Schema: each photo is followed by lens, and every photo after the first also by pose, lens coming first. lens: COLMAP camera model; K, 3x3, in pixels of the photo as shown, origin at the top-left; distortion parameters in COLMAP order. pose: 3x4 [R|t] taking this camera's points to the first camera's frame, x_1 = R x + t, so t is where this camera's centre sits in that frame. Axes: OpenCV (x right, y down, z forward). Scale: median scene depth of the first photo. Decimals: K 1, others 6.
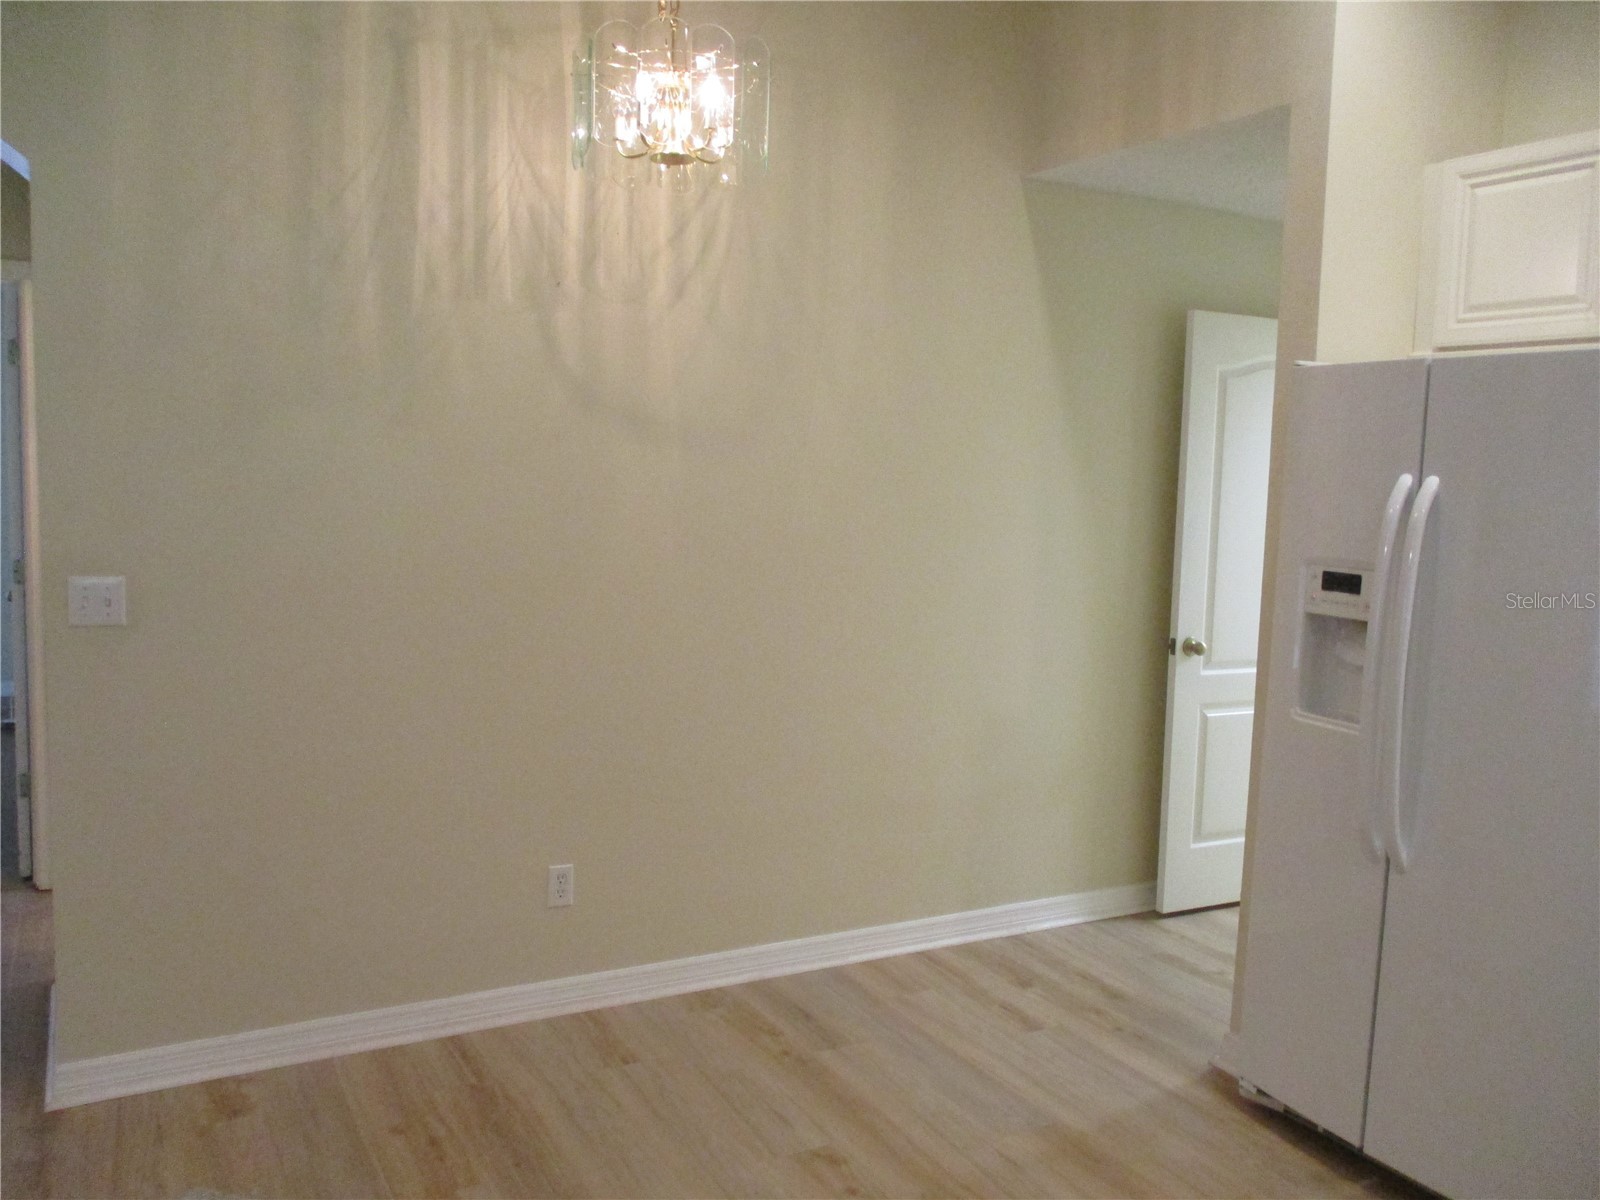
lens RADIAL K [[1331.3, 0, 800.0], [0, 1331.3, 600.0], [0, 0, 1]] dist [-0.013558, -0.005206]
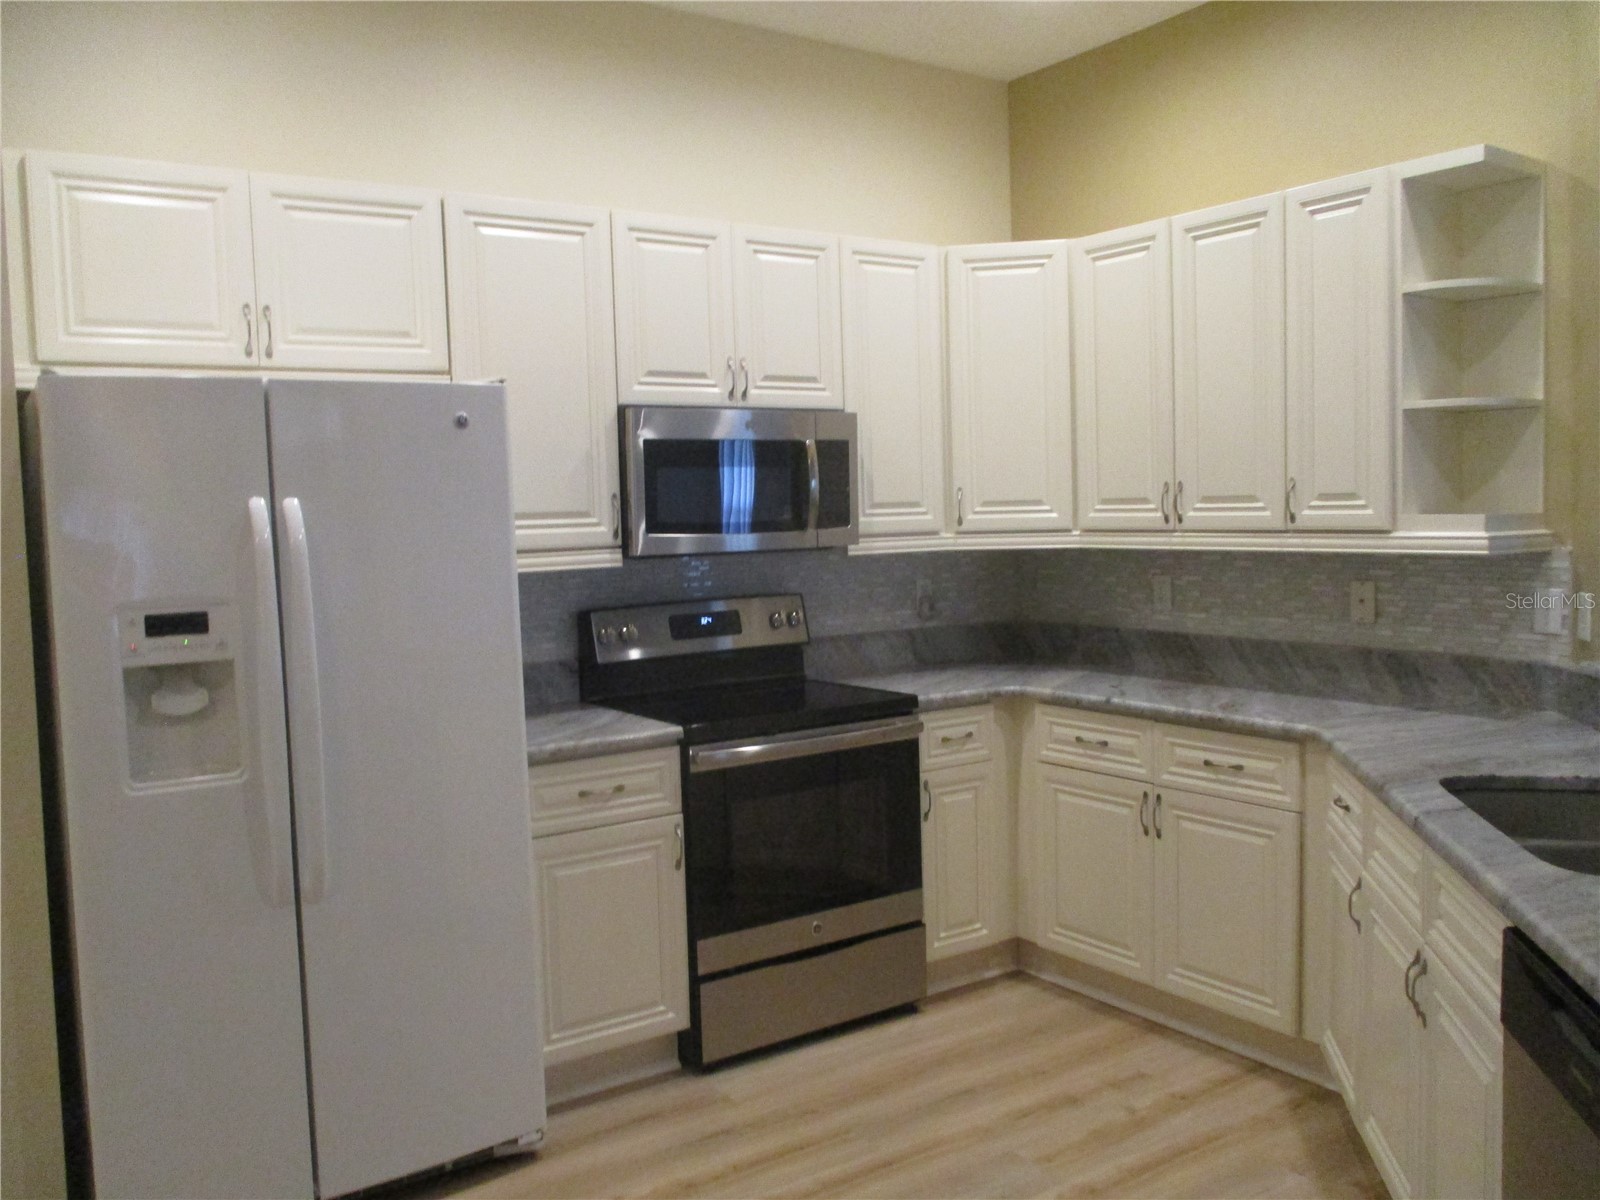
lens RADIAL K [[1344.4, 0, 800.1], [0, 1344.4, 592.5], [0, 0, 1]] dist [-0.030908, 0.001147]
pose [[-0.100201, -0.095912, 0.990334, -0.421097], [0.127546, 0.985893, 0.108386, -0.063937], [-0.986758, 0.137173, -0.086555, 0.547097]]
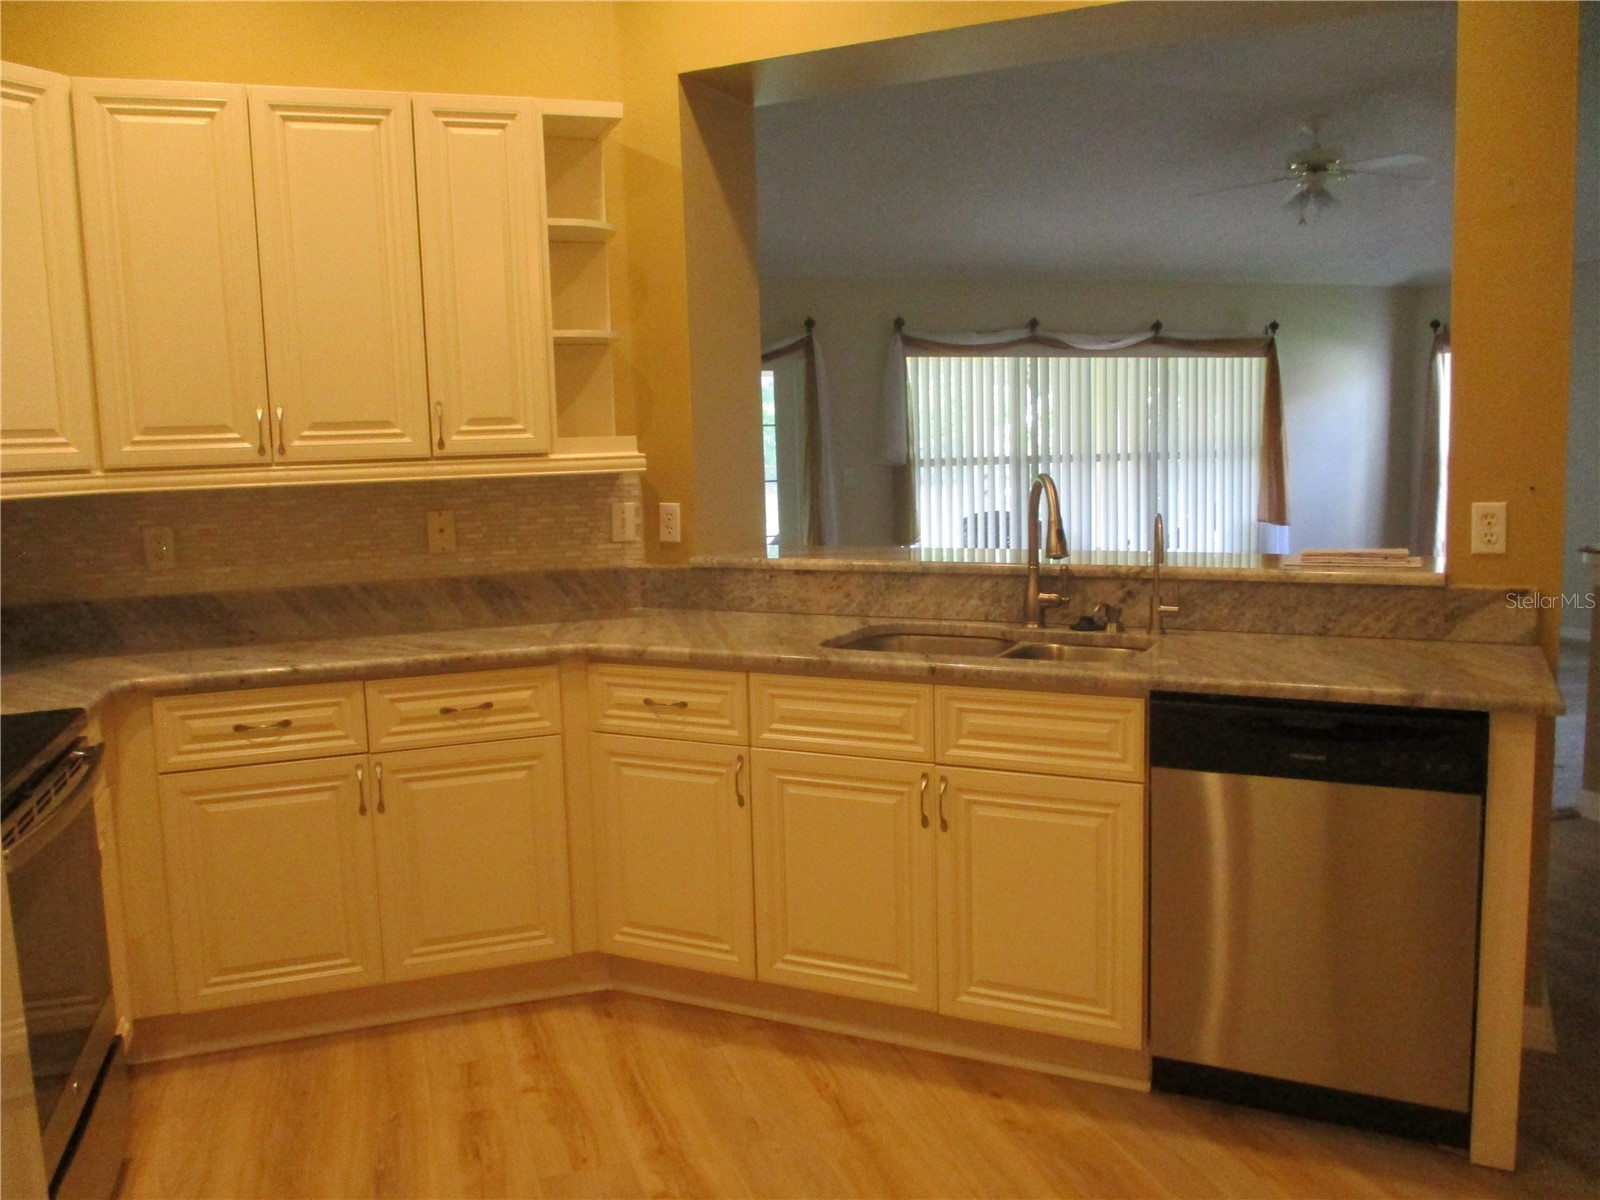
lens RADIAL K [[1344.4, 0, 800.1], [0, 1344.4, 592.5], [0, 0, 1]] dist [-0.030908, 0.001147]
pose [[-0.987029, -0.022599, 0.158943, -0.045334], [0.014333, 0.973684, 0.227450, -0.070767], [-0.159900, 0.226778, -0.960731, 0.848049]]
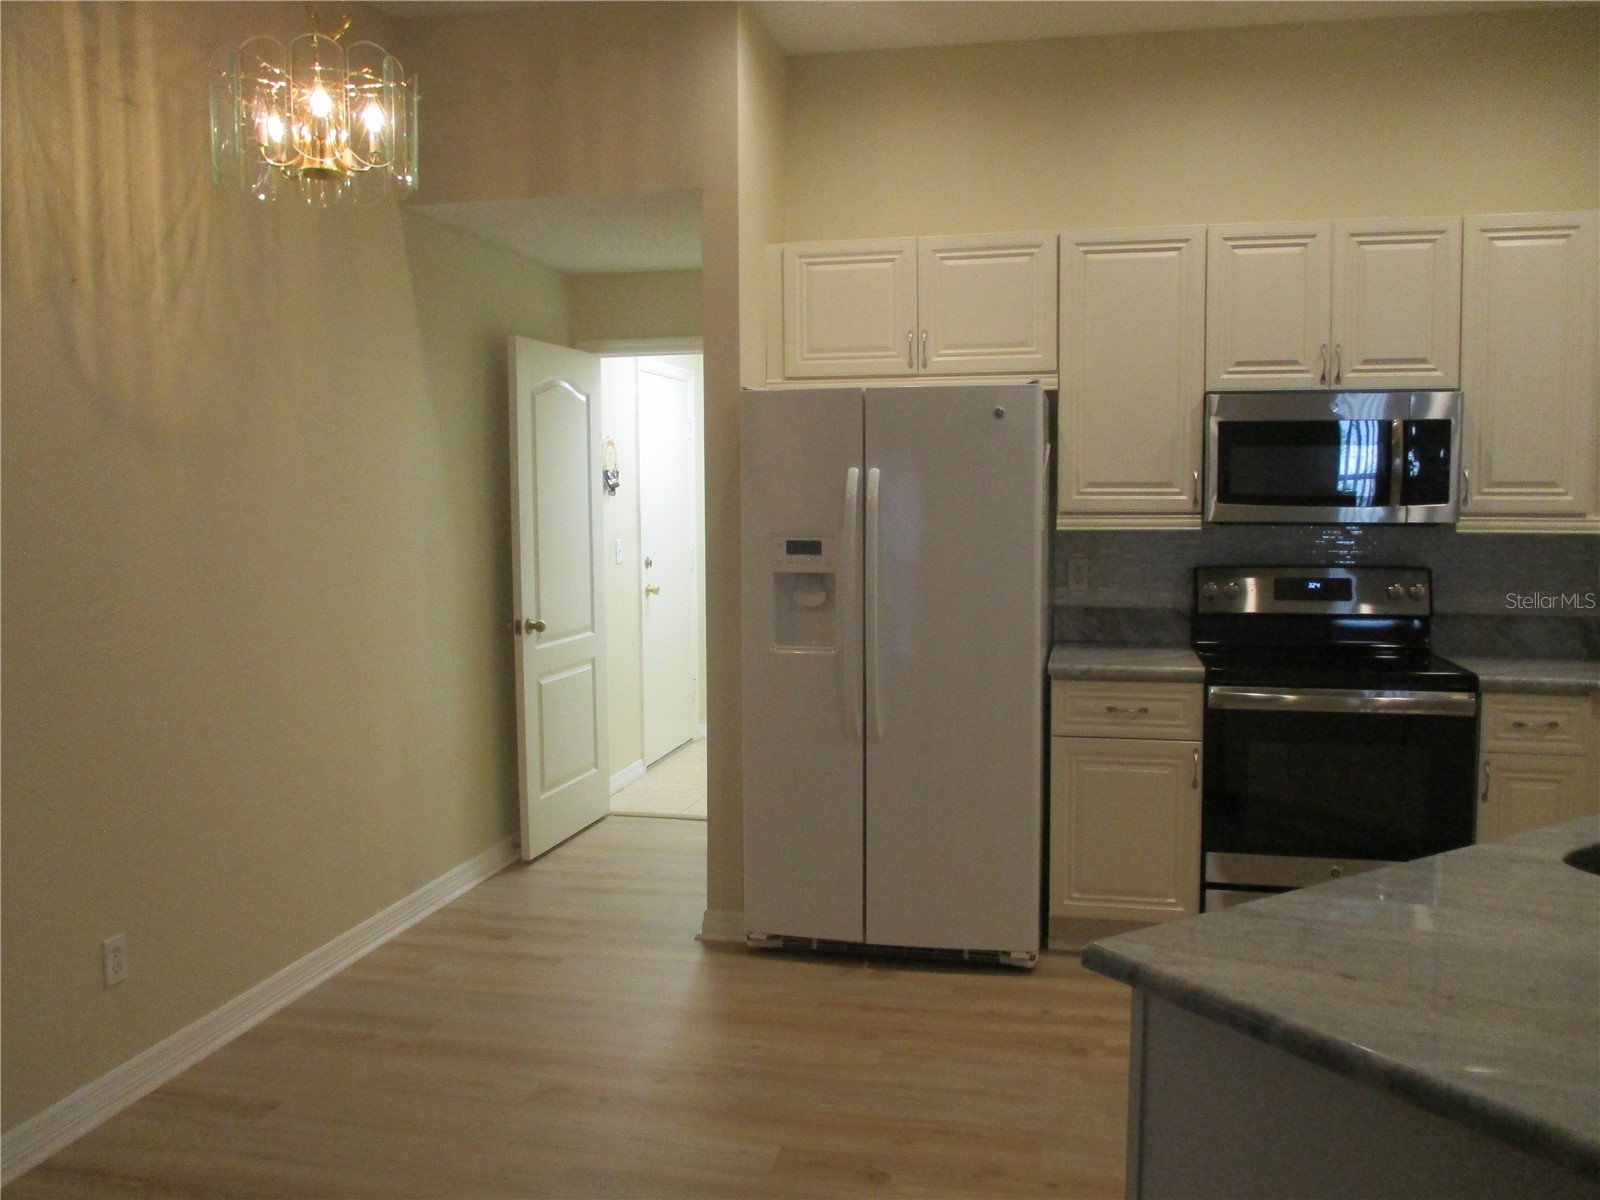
lens RADIAL K [[1331.3, 0, 800.0], [0, 1331.3, 600.0], [0, 0, 1]] dist [-0.013558, -0.005206]
pose [[0.663985, -0.098568, 0.741221, -0.517881], [0.101965, 0.993949, 0.040837, -0.012954], [-0.740762, 0.048463, 0.670018, 0.062324]]
